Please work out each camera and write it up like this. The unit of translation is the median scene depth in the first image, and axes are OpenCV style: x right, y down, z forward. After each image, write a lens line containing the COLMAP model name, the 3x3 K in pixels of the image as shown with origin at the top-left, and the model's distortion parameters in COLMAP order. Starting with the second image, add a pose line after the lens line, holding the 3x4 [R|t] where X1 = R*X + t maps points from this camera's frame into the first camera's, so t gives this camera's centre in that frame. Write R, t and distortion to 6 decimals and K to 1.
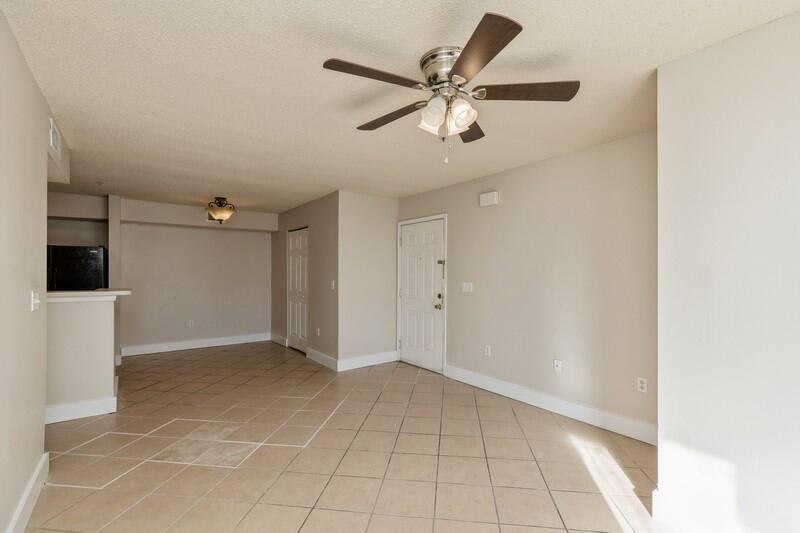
lens RADIAL K [[363.1, 0, 409.8], [0, 363.1, 273.1], [0, 0, 1]] dist [0.012551, -0.001321]
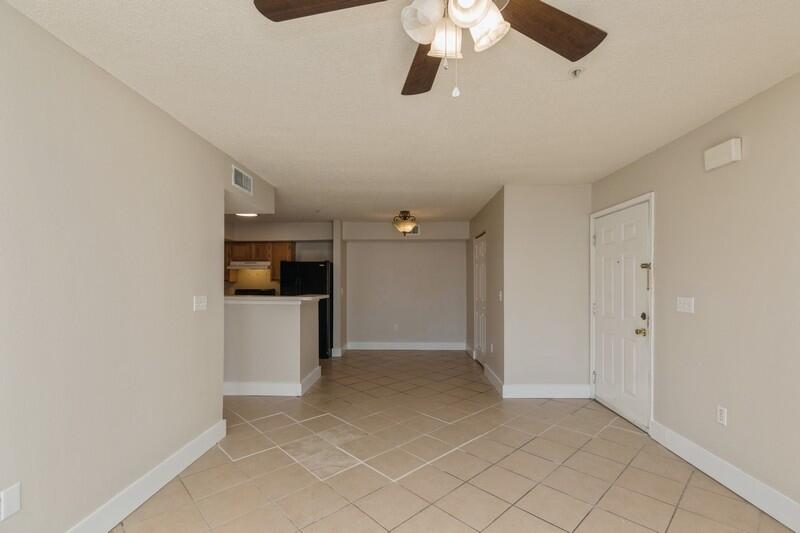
lens RADIAL K [[363.1, 0, 407.9], [0, 363.1, 280.2], [0, 0, 1]] dist [0.012551, -0.001321]
pose [[0.778524, -0.004197, -0.627601, 0.168393], [0.000280, 0.999980, -0.006340, 0.000627], [0.627615, 0.004760, 0.778509, 0.198863]]
